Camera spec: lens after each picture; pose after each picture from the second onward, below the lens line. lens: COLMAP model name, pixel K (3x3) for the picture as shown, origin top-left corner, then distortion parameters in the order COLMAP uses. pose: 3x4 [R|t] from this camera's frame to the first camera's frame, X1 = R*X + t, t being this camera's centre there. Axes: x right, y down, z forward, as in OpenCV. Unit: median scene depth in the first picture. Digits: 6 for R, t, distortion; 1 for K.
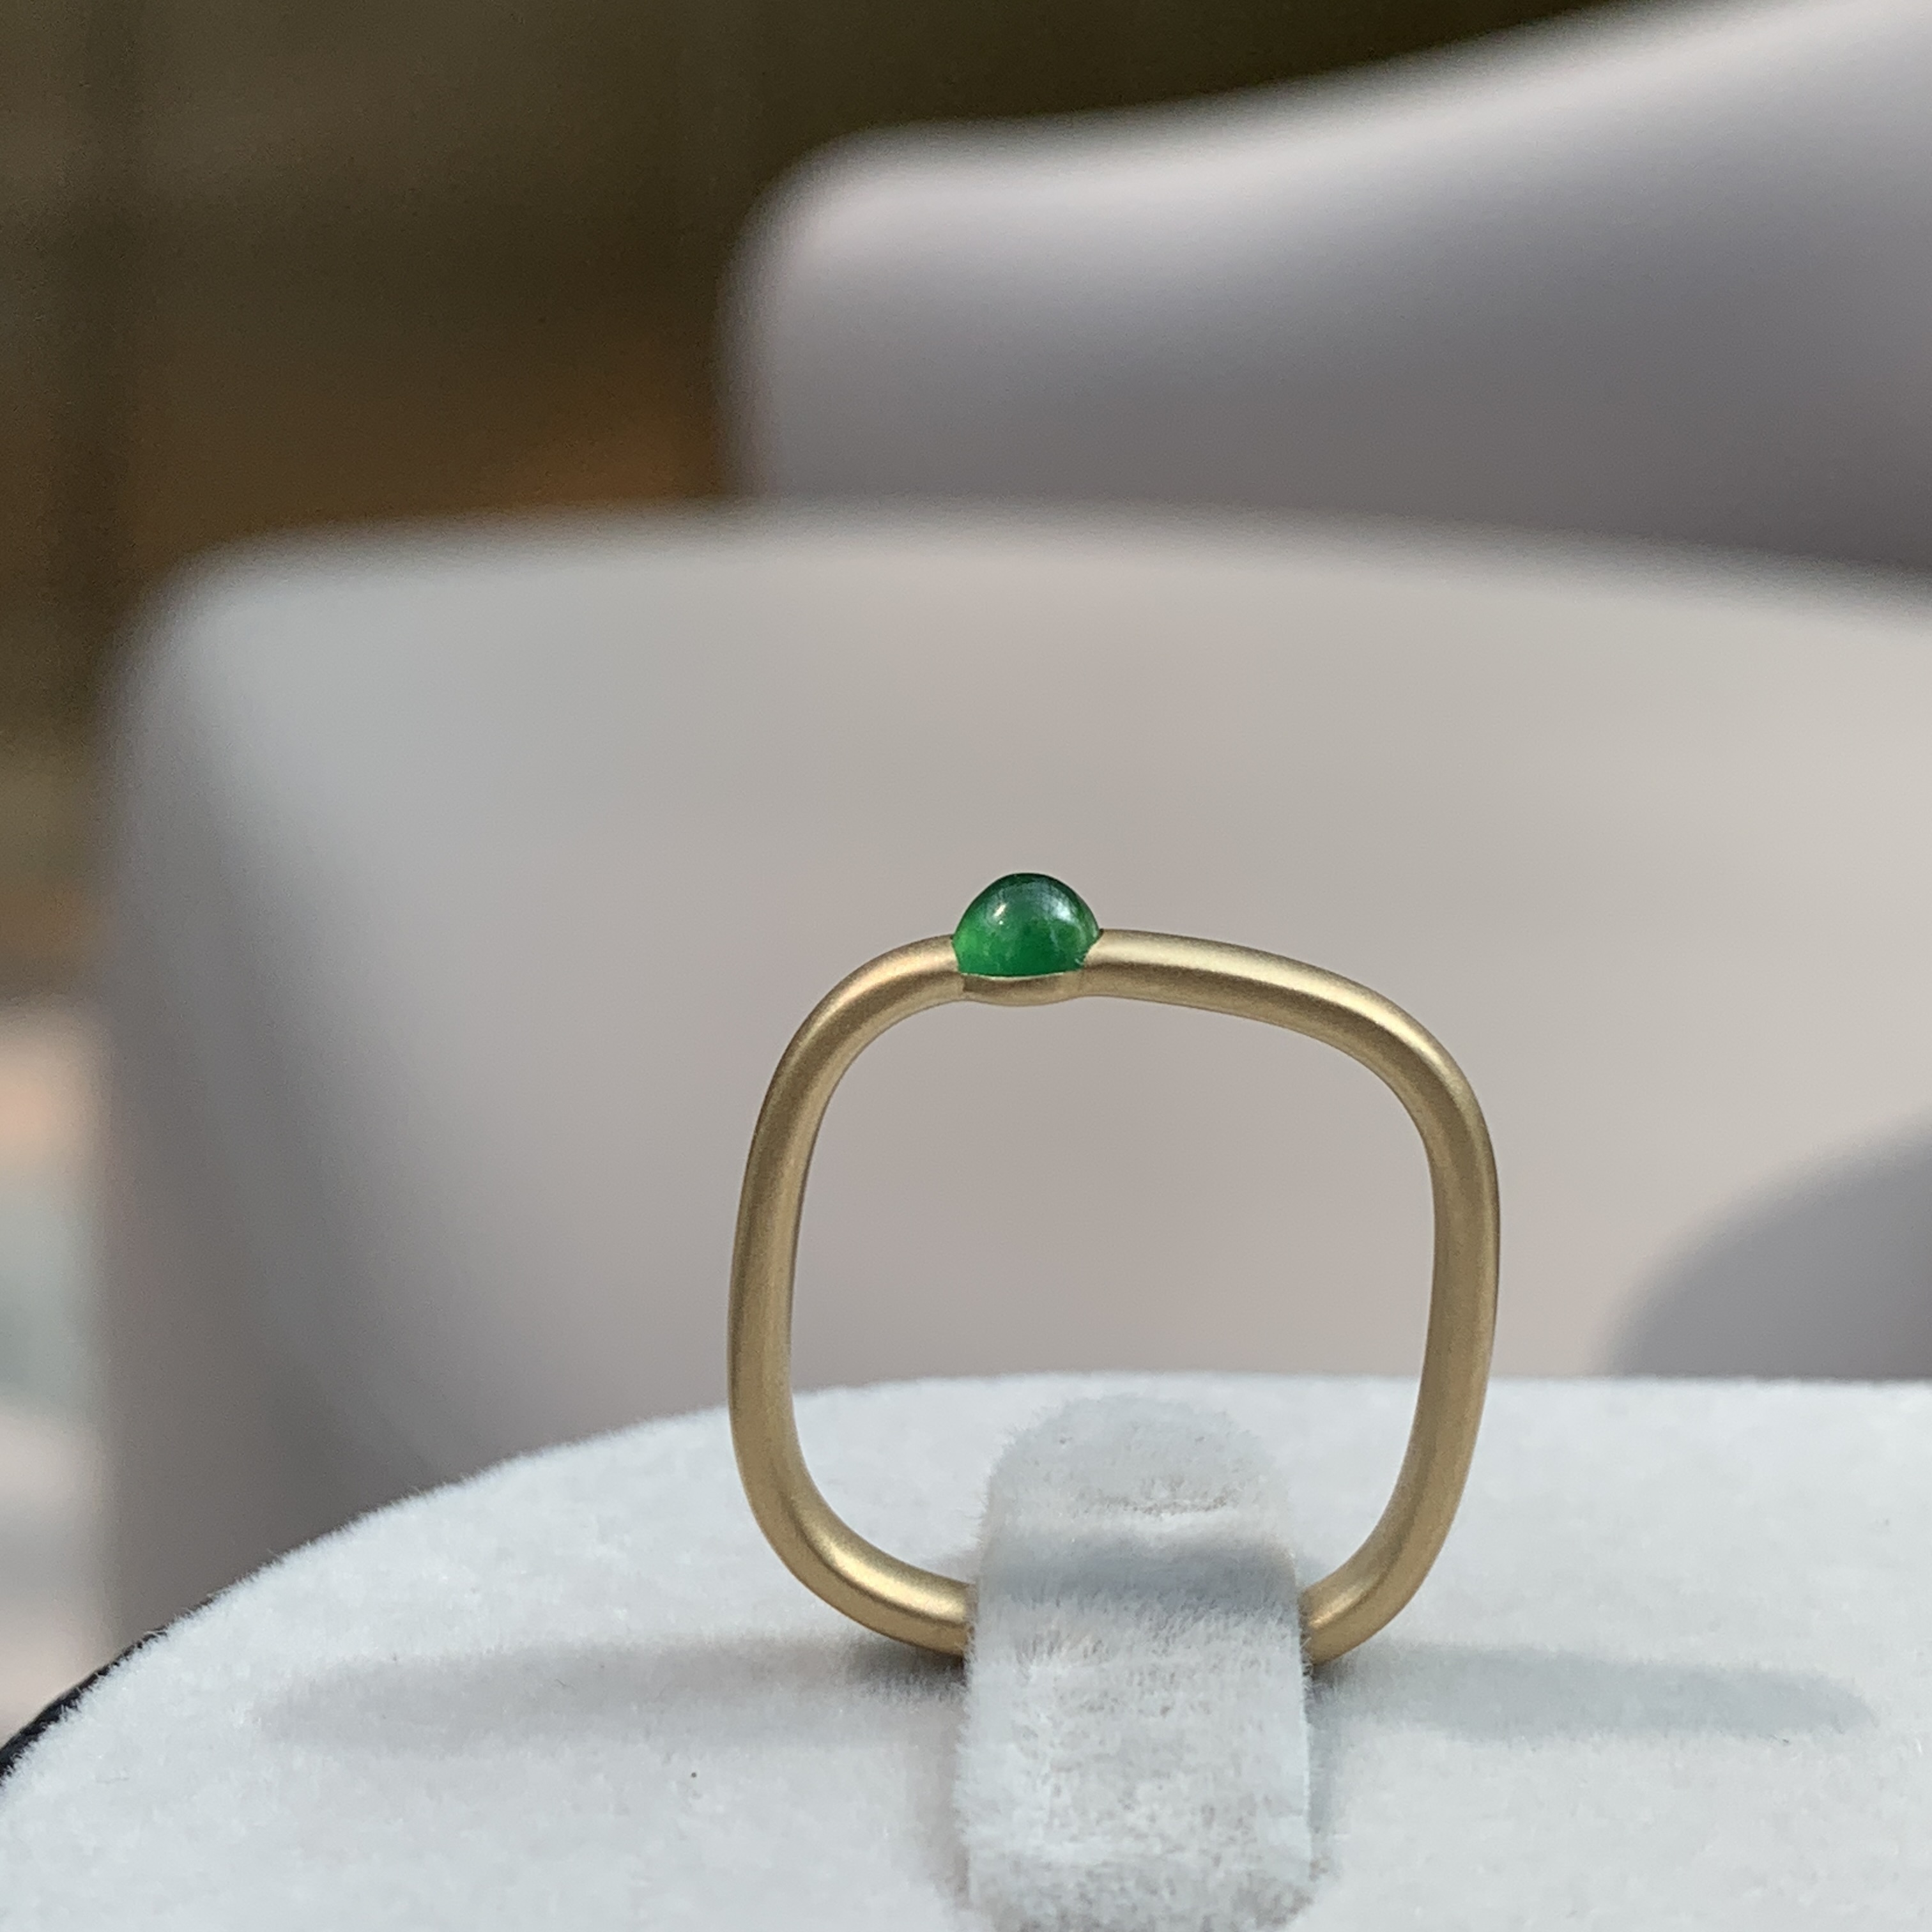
lens RADIAL K [[3872.0, 0, 966.0], [0, 3872.0, 966.0], [0, 0, 1]] dist [0.280964, -1.591858]
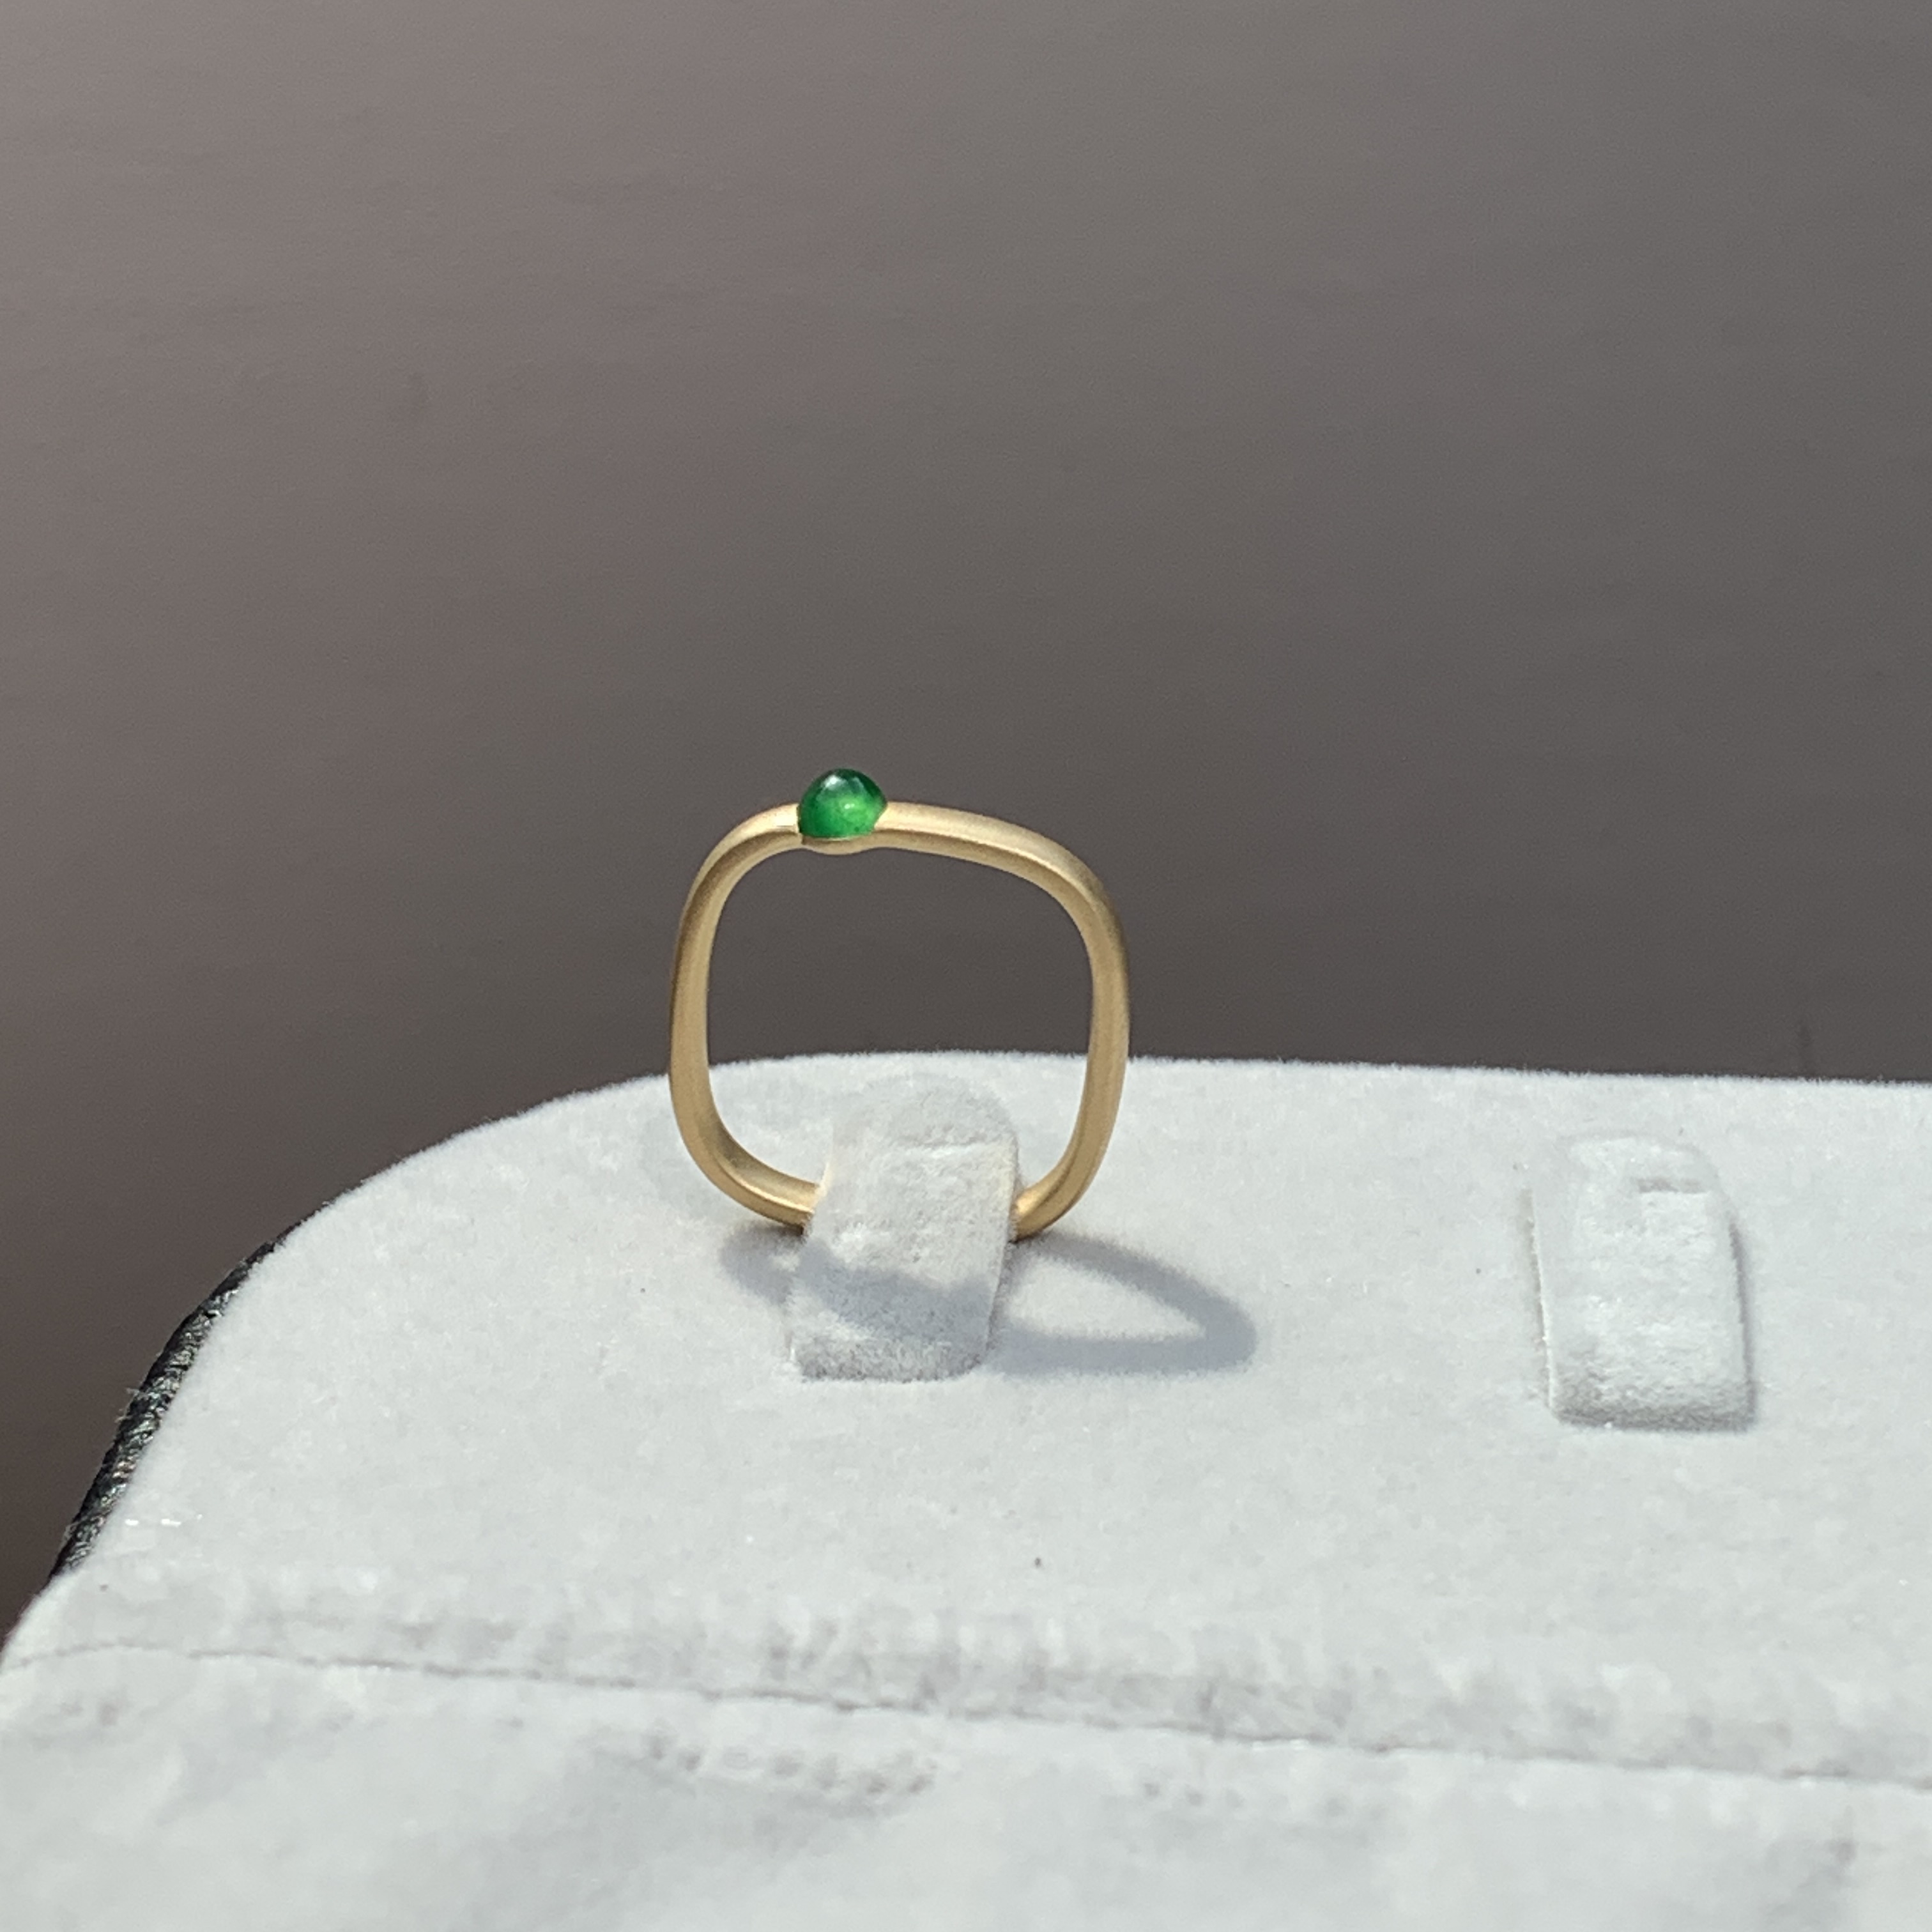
lens RADIAL K [[5170.9, 0, 1023.9], [0, 5170.9, 966.9], [0, 0, 1]] dist [0.119302, 0.471381]
pose [[0.998317, 0.019451, -0.054635, 0.213396], [-0.013369, 0.993891, 0.109552, -0.180499], [0.056432, -0.108637, 0.992478, -1.199164]]
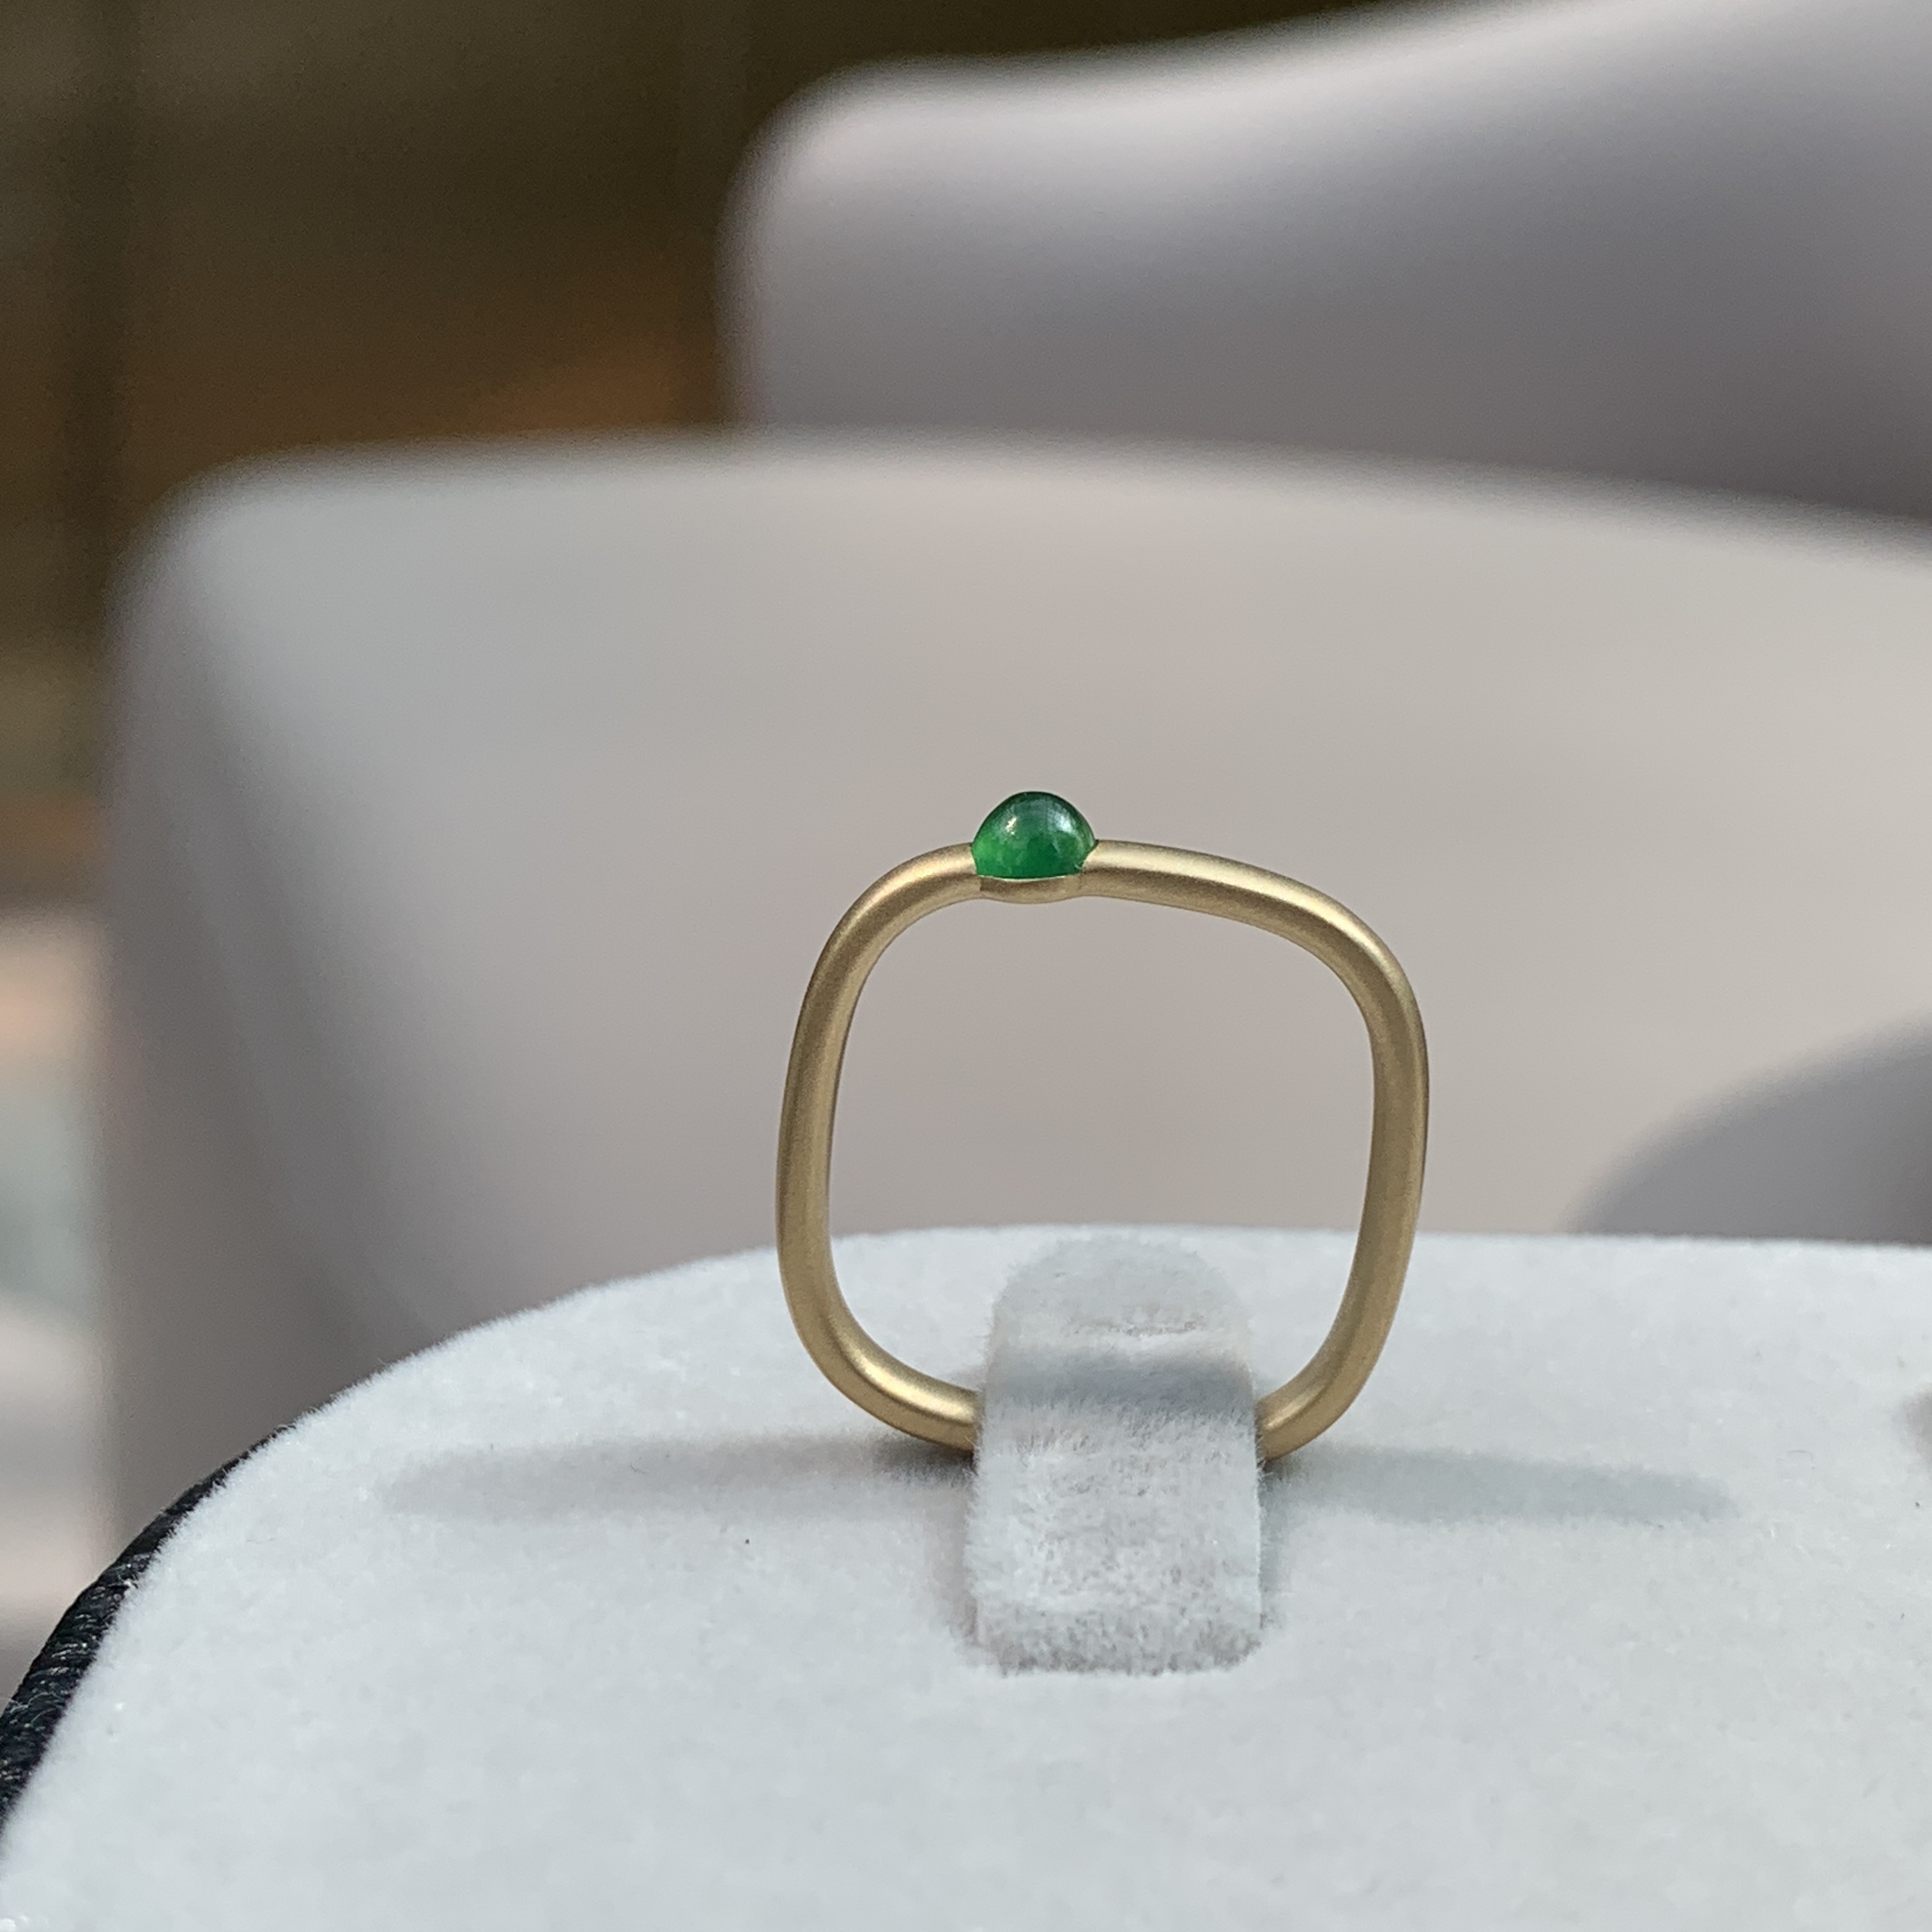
lens RADIAL K [[3872.0, 0, 966.0], [0, 3872.0, 966.0], [0, 0, 1]] dist [0.280964, -1.591858]
pose [[0.999907, 0.012587, 0.005317, -0.010881], [-0.012696, 0.999698, 0.021056, 0.004624], [-0.005050, -0.021122, 0.999764, -0.184595]]
